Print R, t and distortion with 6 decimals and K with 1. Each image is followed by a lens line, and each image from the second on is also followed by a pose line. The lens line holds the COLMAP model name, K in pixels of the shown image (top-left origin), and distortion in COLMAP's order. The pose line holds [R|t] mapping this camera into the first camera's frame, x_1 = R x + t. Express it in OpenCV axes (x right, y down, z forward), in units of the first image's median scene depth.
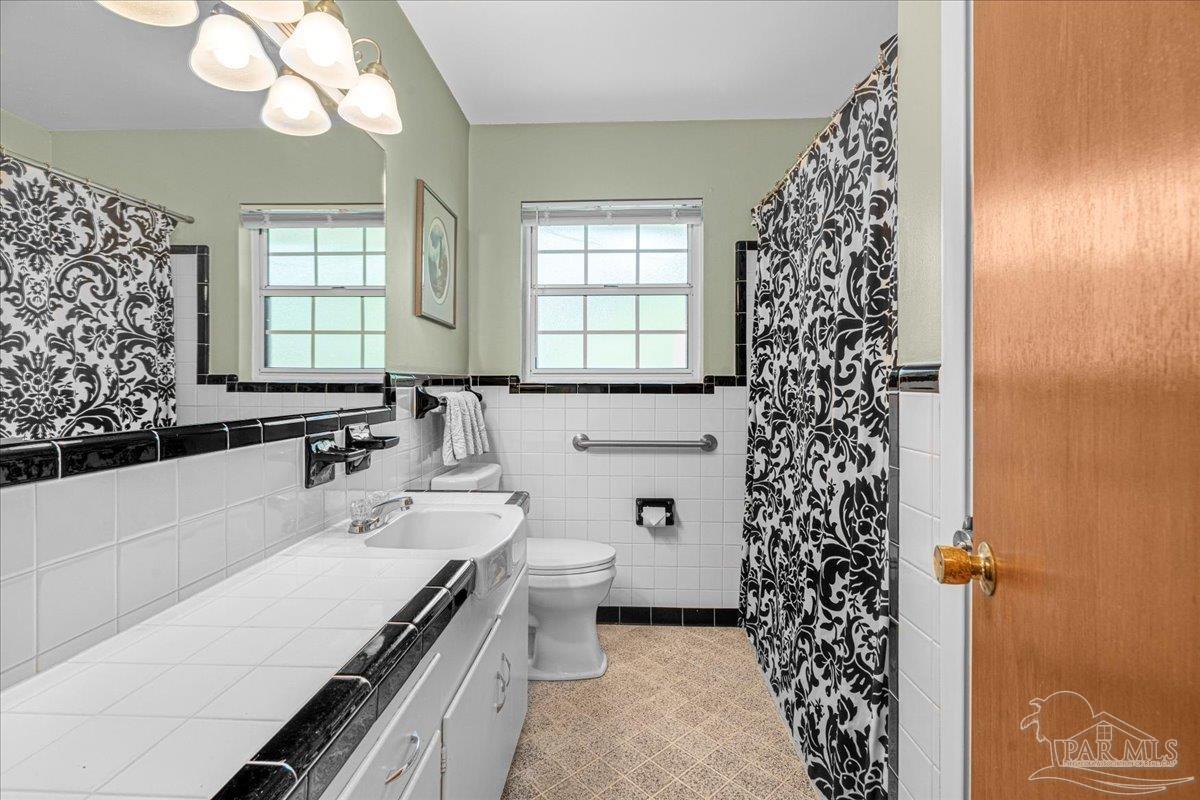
lens RADIAL K [[531.2, 0, 600.8], [0, 531.2, 377.5], [0, 0, 1]] dist [-0.000145, 0.000056]
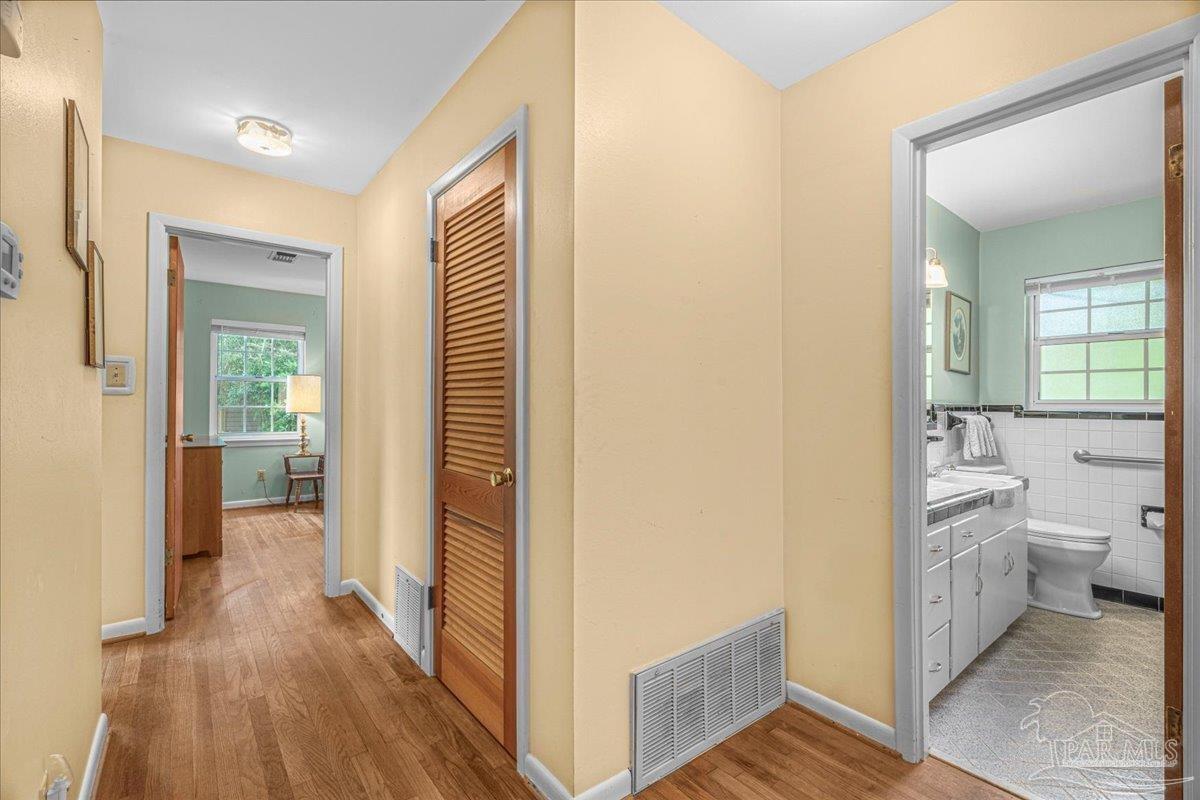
lens RADIAL K [[530.4, 0, 600.0], [0, 530.4, 400.0], [0, 0, 1]] dist [-0.003098, -0.000666]
pose [[0.669349, -0.000513, -0.742948, 0.140346], [-0.002424, 0.999993, -0.002874, -0.010544], [0.742944, 0.003725, 0.669343, -0.780048]]
